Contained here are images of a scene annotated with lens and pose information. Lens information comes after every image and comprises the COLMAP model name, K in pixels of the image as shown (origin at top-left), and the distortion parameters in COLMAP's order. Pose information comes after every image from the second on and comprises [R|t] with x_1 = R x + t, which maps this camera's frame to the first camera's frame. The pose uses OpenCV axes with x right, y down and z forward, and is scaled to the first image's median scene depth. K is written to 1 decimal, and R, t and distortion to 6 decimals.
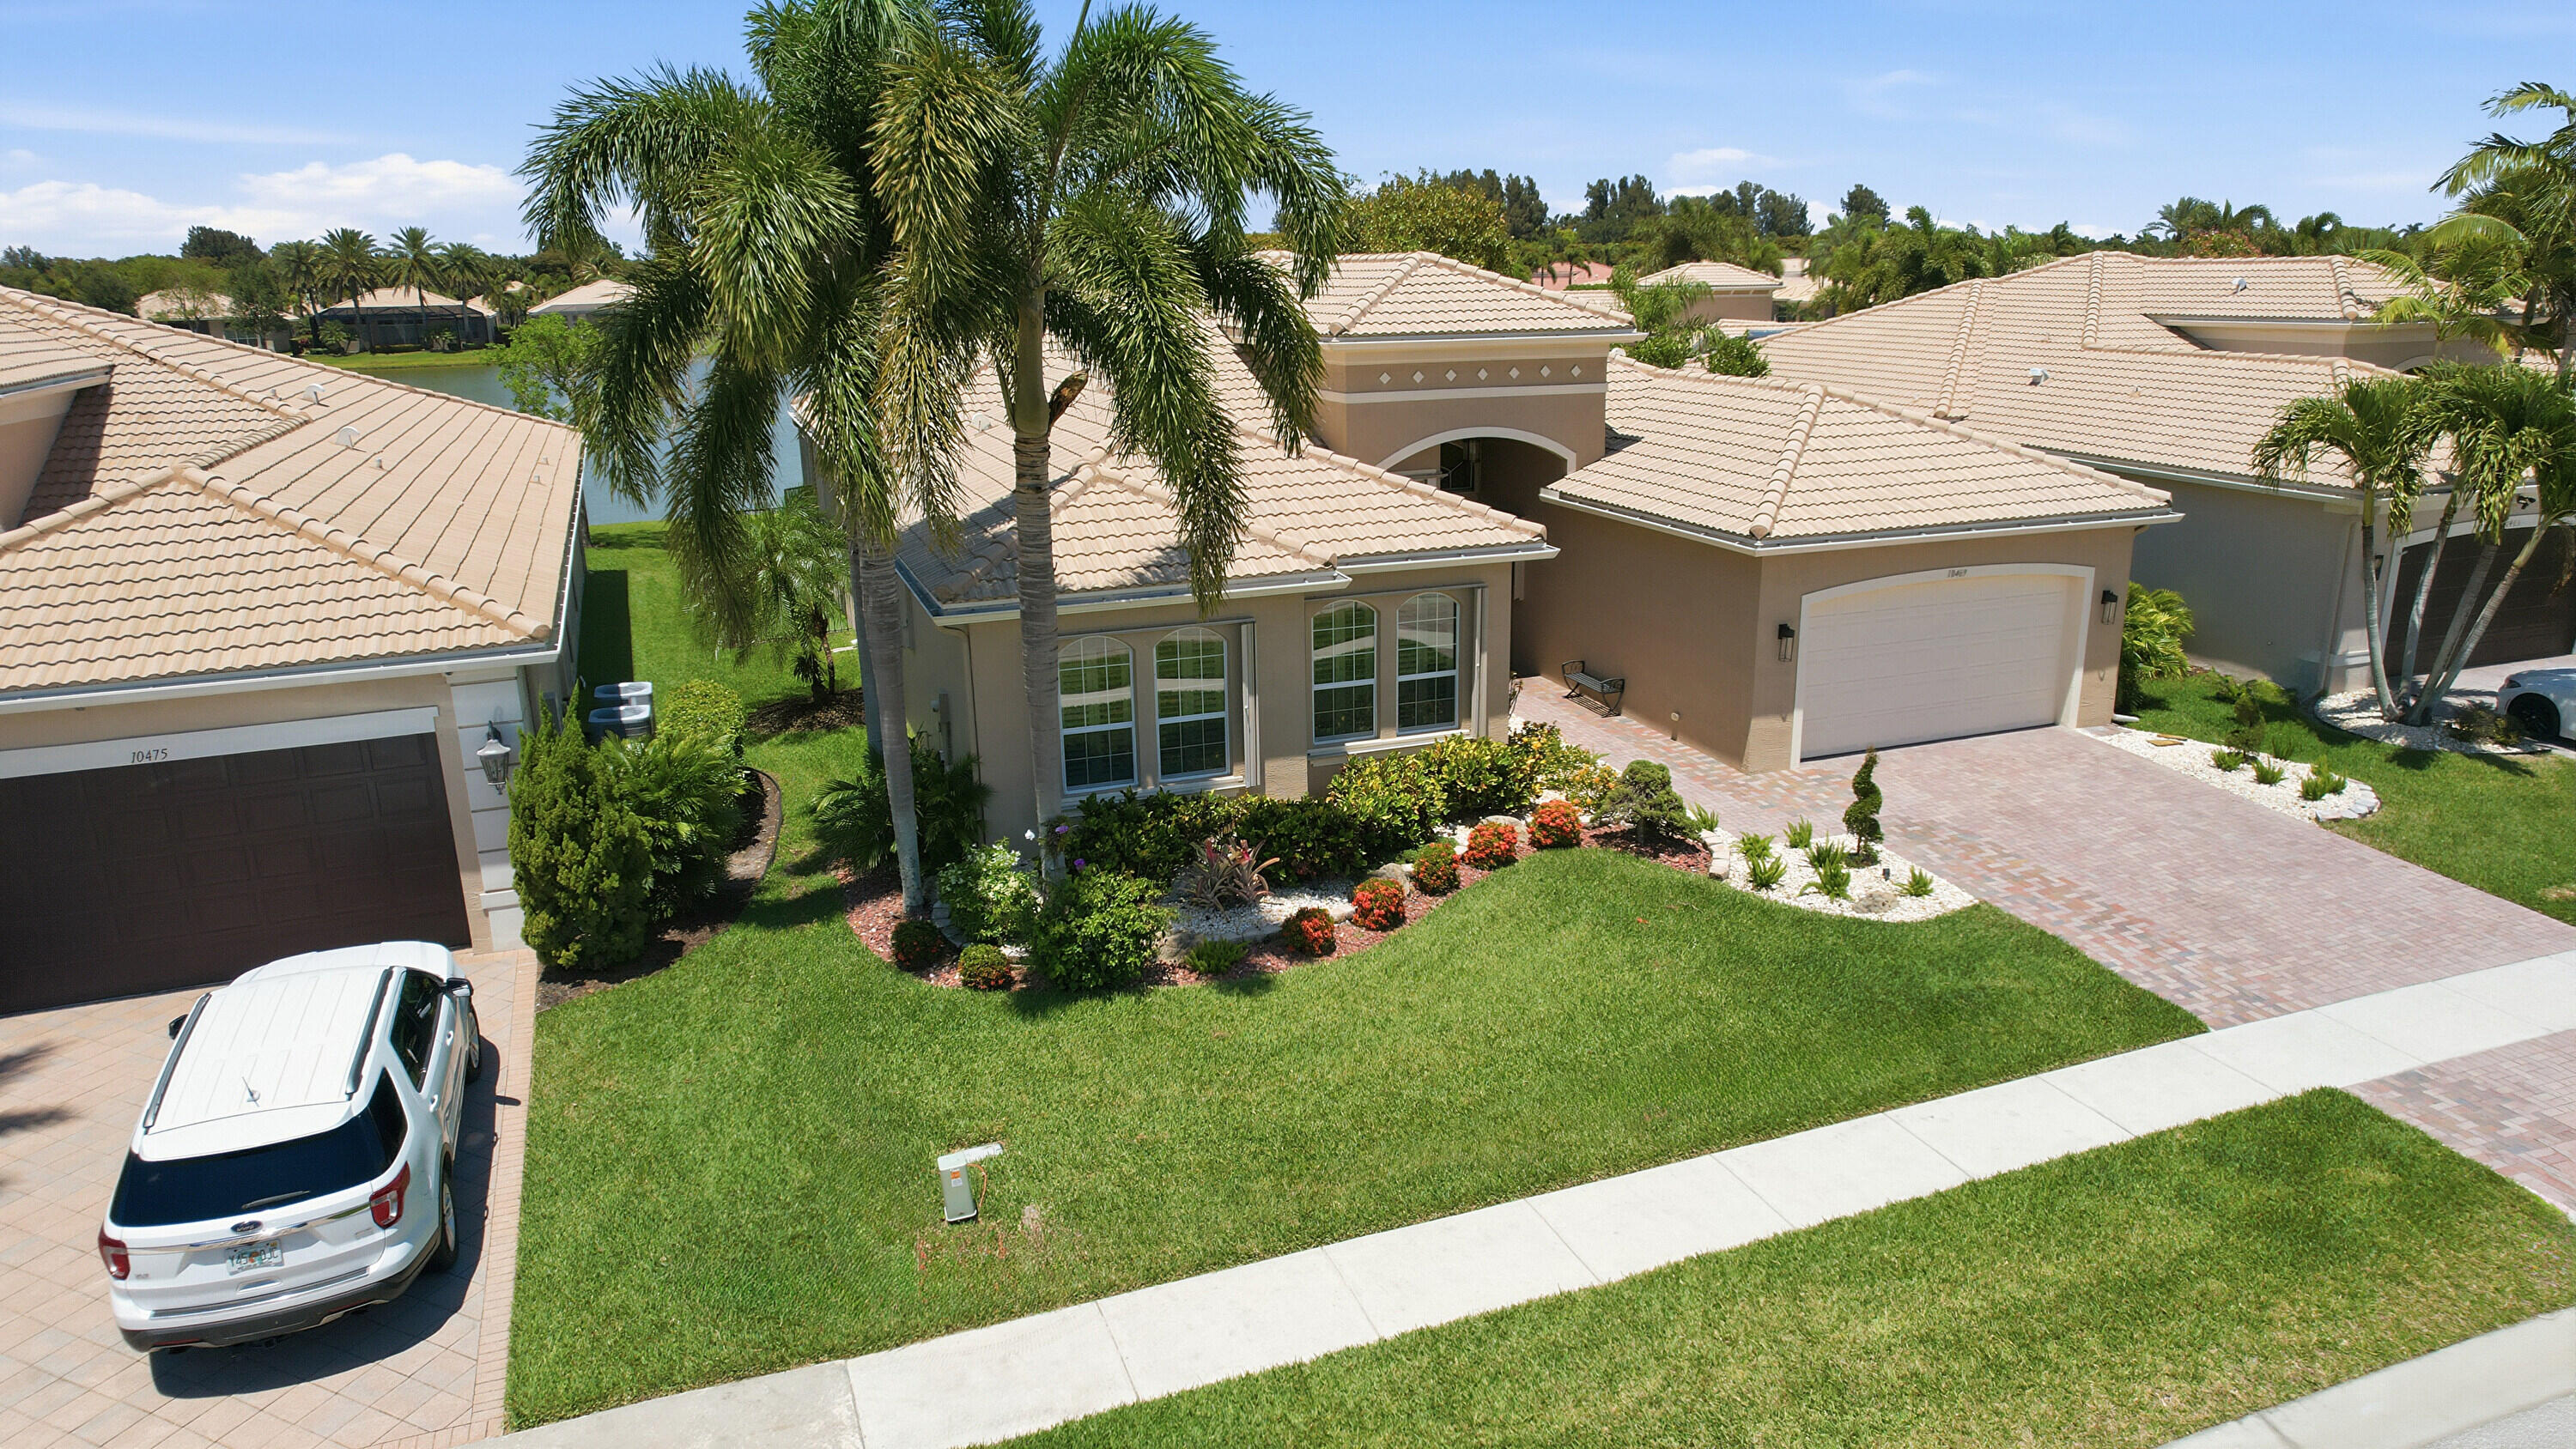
lens RADIAL K [[1651.0, 0, 1301.9], [0, 1651.0, 726.1], [0, 0, 1]] dist [-0.065516, 0.060163]
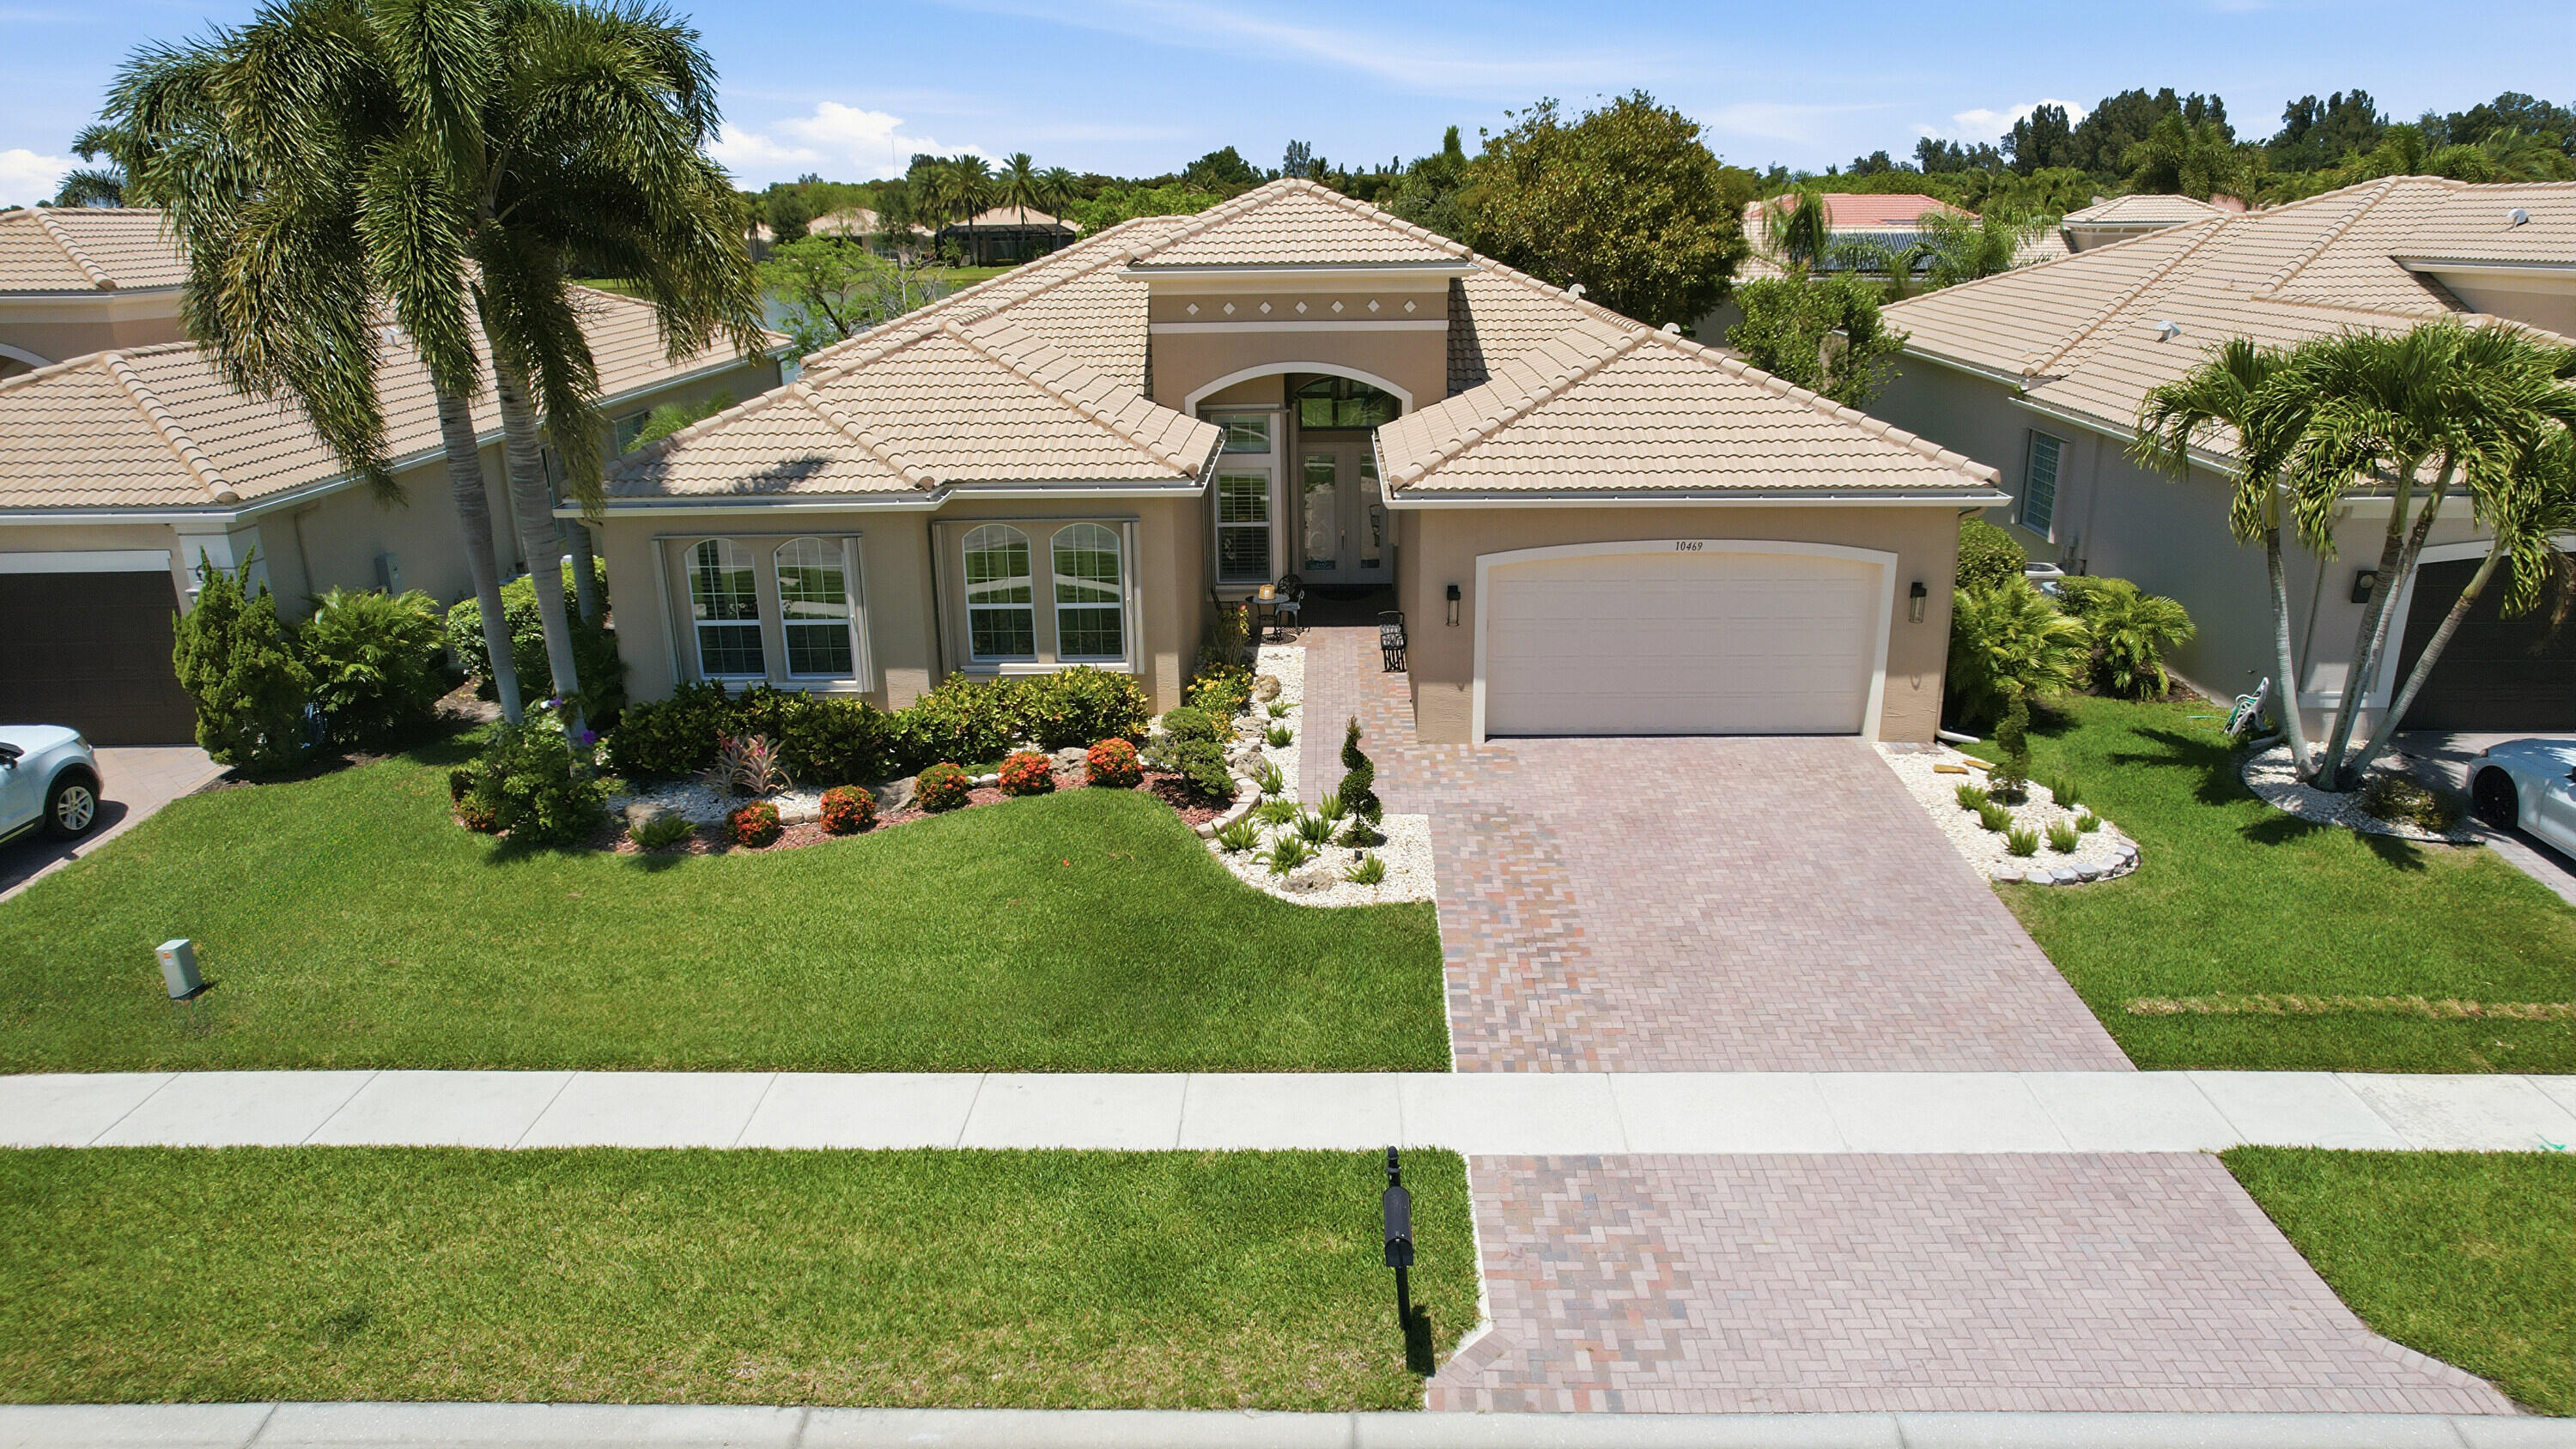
lens RADIAL K [[1651.0, 0, 1301.9], [0, 1651.0, 726.1], [0, 0, 1]] dist [-0.065516, 0.060163]
pose [[0.928005, 0.116292, -0.353953, 0.567097], [-0.101506, 0.993016, 0.060125, -0.031494], [0.358474, -0.019868, 0.933328, 0.104977]]
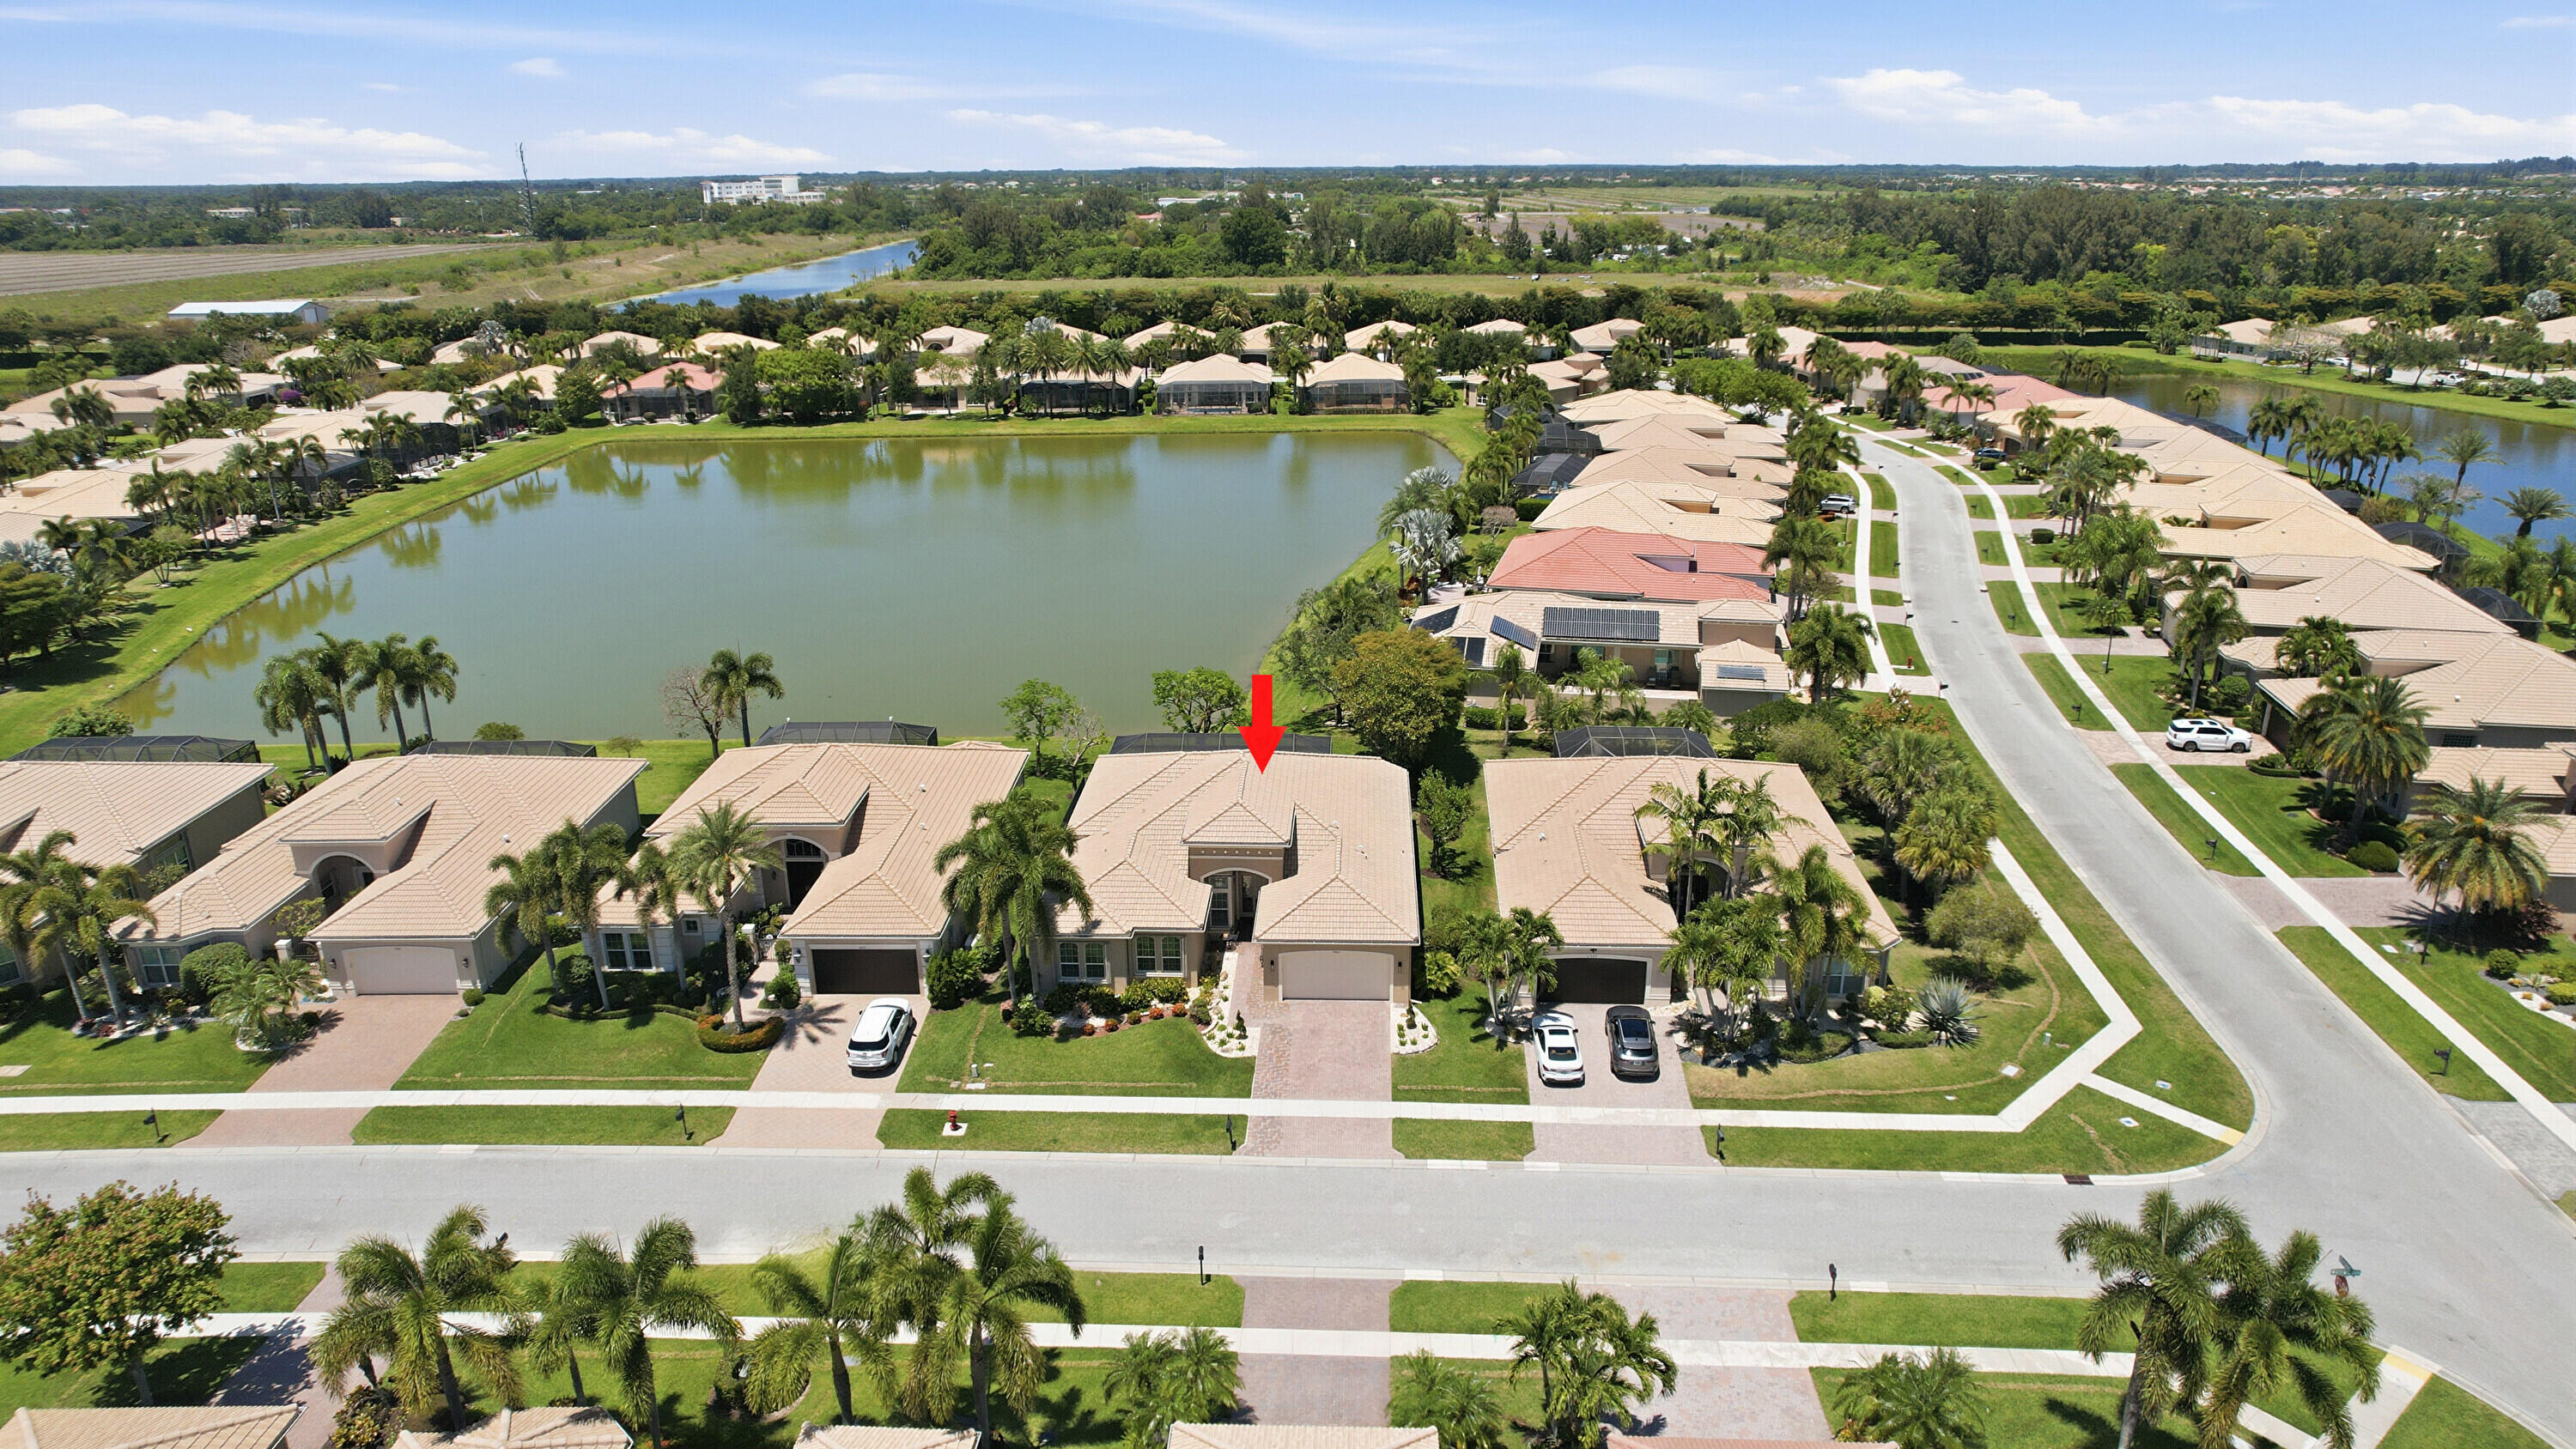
lens RADIAL K [[1651.0, 0, 1301.9], [0, 1651.0, 726.1], [0, 0, 1]] dist [-0.065516, 0.060163]
pose [[0.919627, 0.135568, -0.368655, 1.572312], [-0.111197, 0.990011, 0.086676, -0.860690], [0.376723, -0.038716, 0.925516, -2.144863]]
